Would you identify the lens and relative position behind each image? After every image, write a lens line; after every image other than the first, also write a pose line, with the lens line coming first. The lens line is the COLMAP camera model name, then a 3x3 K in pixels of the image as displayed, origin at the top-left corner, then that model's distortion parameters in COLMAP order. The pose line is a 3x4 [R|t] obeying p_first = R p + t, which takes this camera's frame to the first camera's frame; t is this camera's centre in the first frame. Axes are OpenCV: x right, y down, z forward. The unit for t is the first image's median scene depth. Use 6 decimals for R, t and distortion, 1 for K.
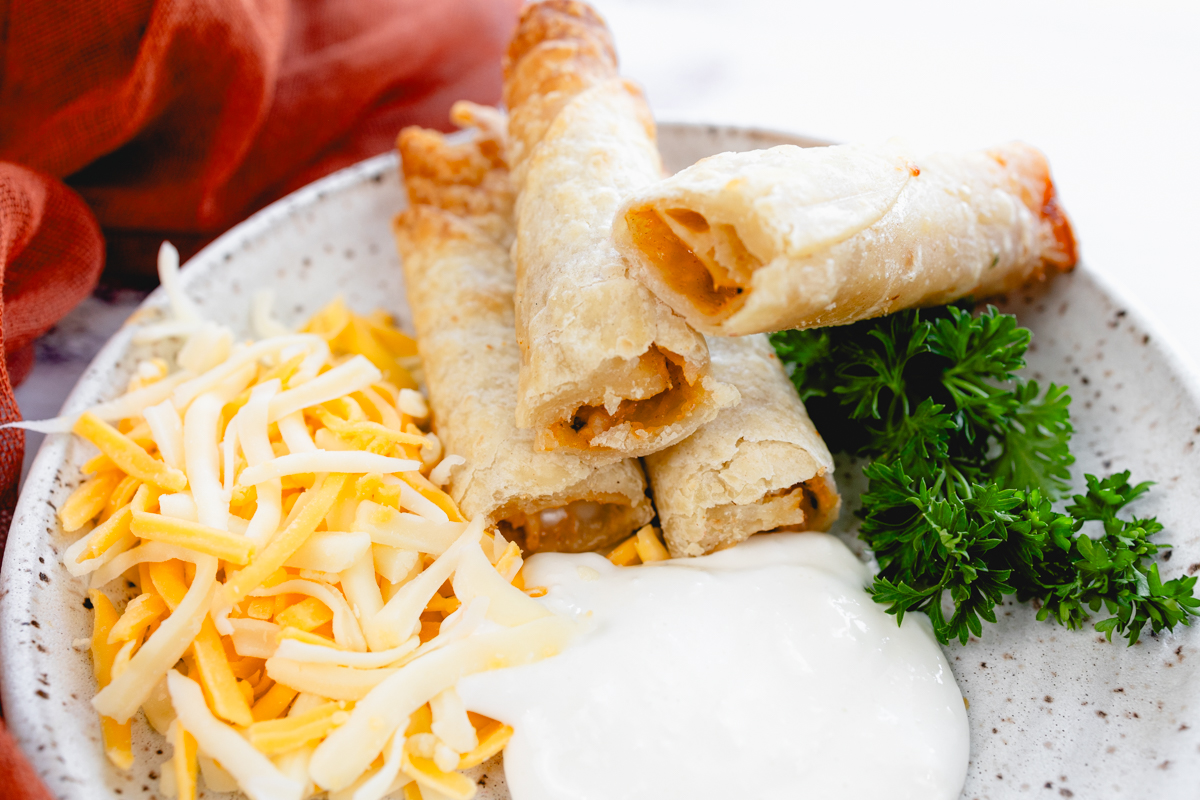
lens RADIAL K [[1273.7, 0, 593.4], [0, 1273.7, 408.4], [0, 0, 1]] dist [0.028861, 0.000000]
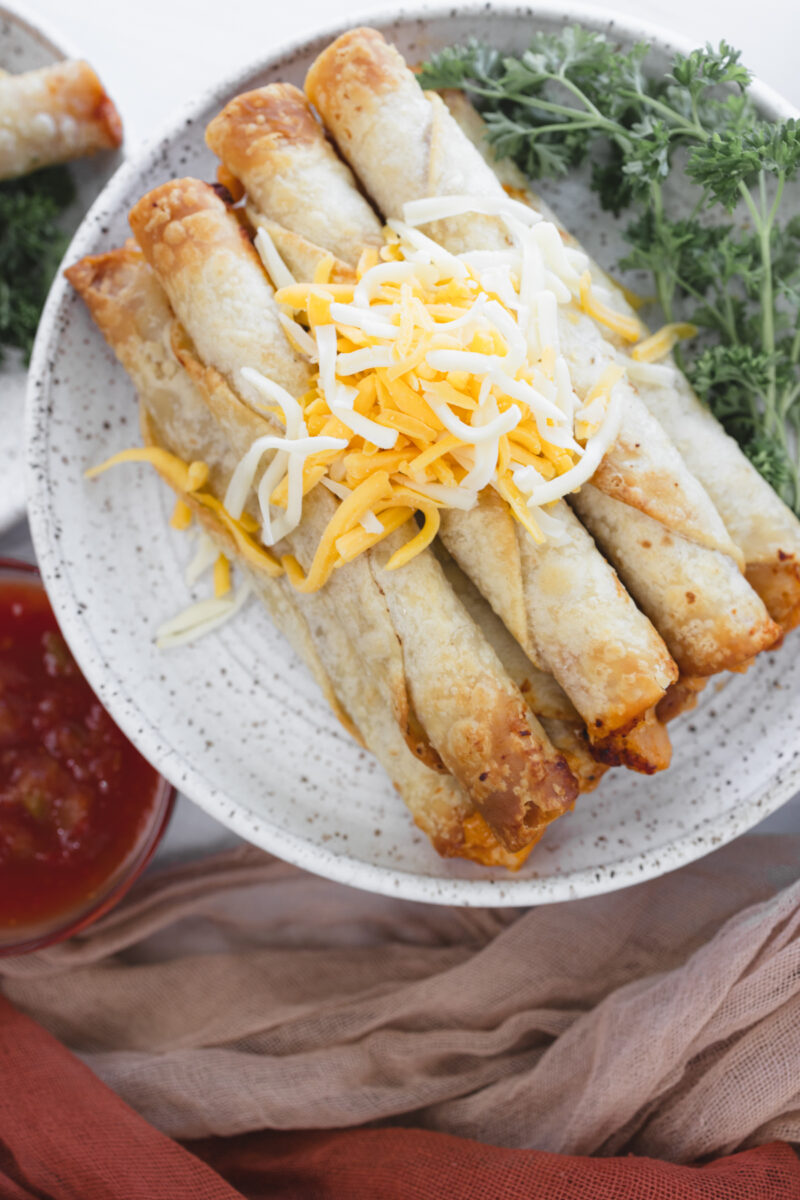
lens RADIAL K [[1273.7, 0, 384.4], [0, 1273.7, 601.7], [0, 0, 1]] dist [0.028861, 0.000000]
pose [[0.992333, 0.123542, -0.003445, 0.933192], [-0.098679, 0.808787, 0.579764, -0.740006], [0.074411, -0.574979, 0.814777, -0.775665]]
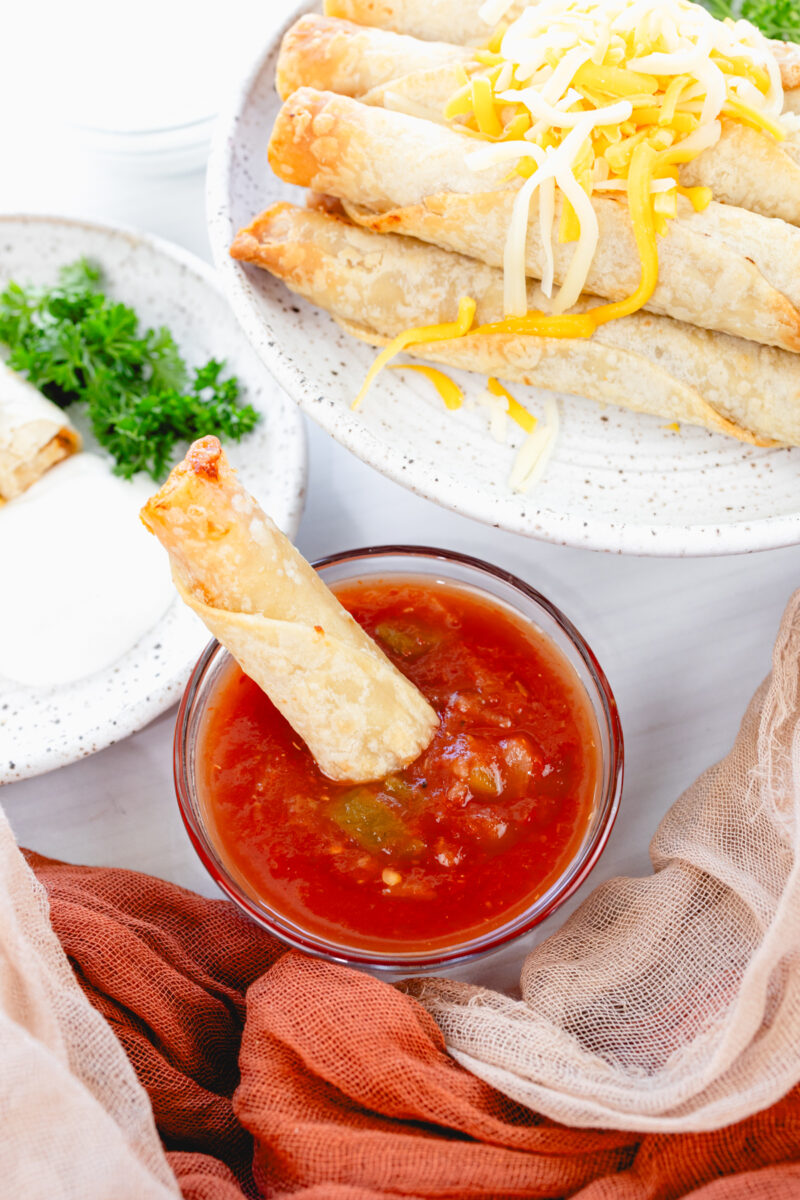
lens RADIAL K [[1273.7, 0, 388.4], [0, 1273.7, 598.4], [0, 0, 1]] dist [0.028861, 0.000000]
pose [[0.865309, -0.447885, 0.225032, 0.061625], [0.373616, 0.875619, 0.306107, -0.121977], [-0.334143, -0.180801, 0.925018, -0.922306]]
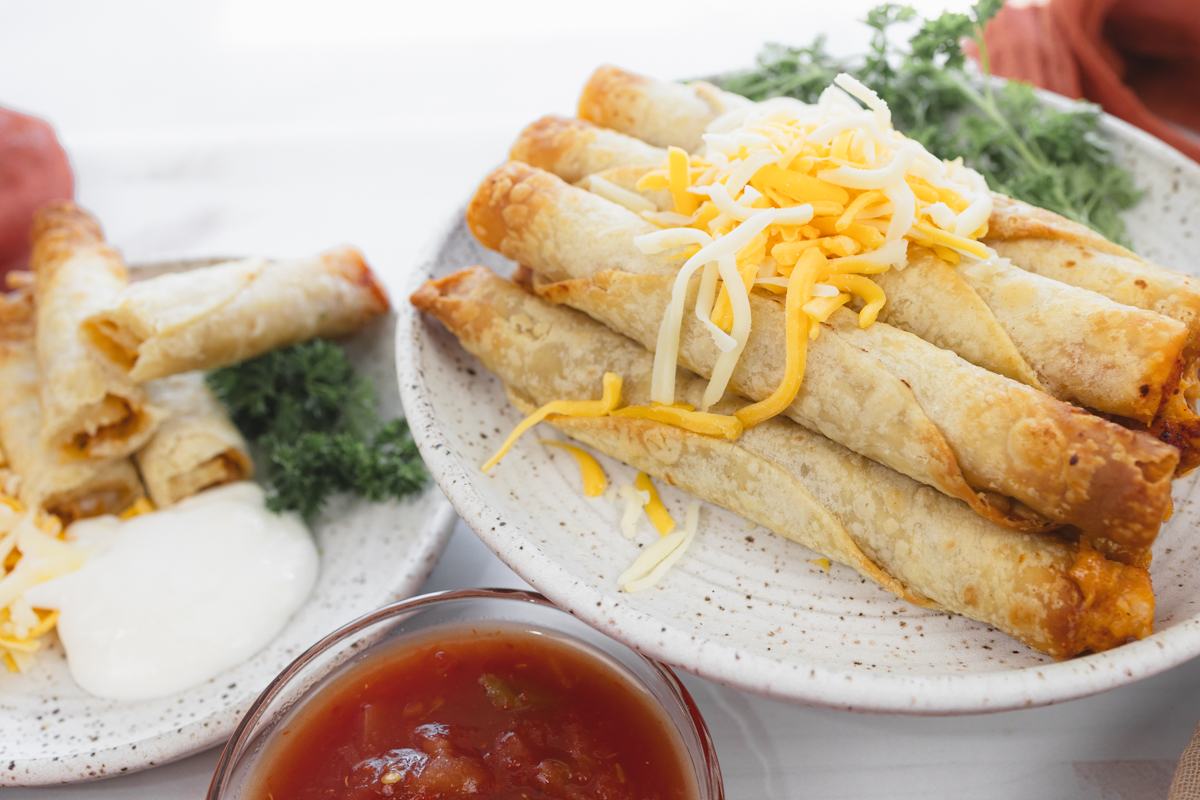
lens RADIAL K [[1273.7, 0, 596.6], [0, 1273.7, 385.6], [0, 0, 1]] dist [0.028861, 0.000000]
pose [[0.970144, -0.179206, 0.163416, 0.407958], [0.190028, 0.980344, -0.053061, 0.162263], [-0.150695, 0.082530, 0.985129, -0.885084]]
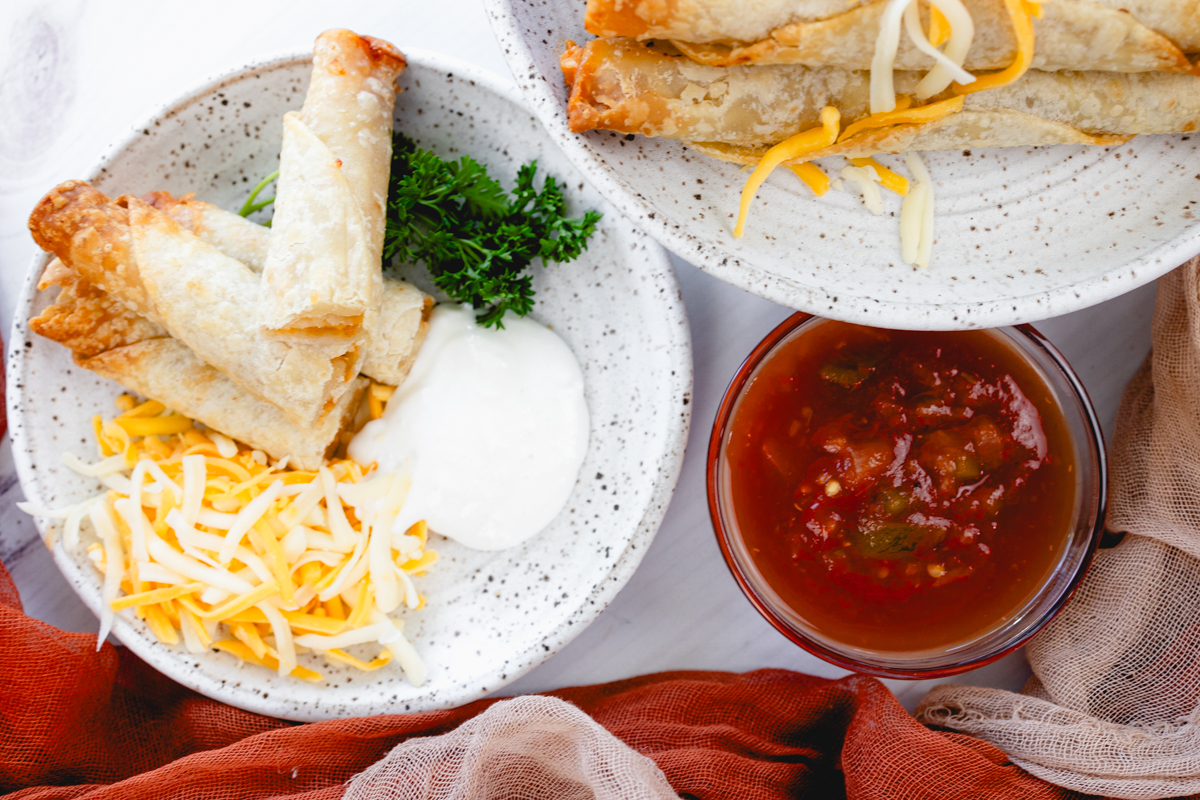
lens RADIAL K [[1273.7, 0, 595.8], [0, 1273.7, 401.3], [0, 0, 1]] dist [0.028861, 0.000000]
pose [[0.631862, -0.772997, 0.056807, 0.129438], [0.565167, 0.509653, 0.648722, -0.929110], [-0.530412, -0.377797, 0.758902, -0.569772]]
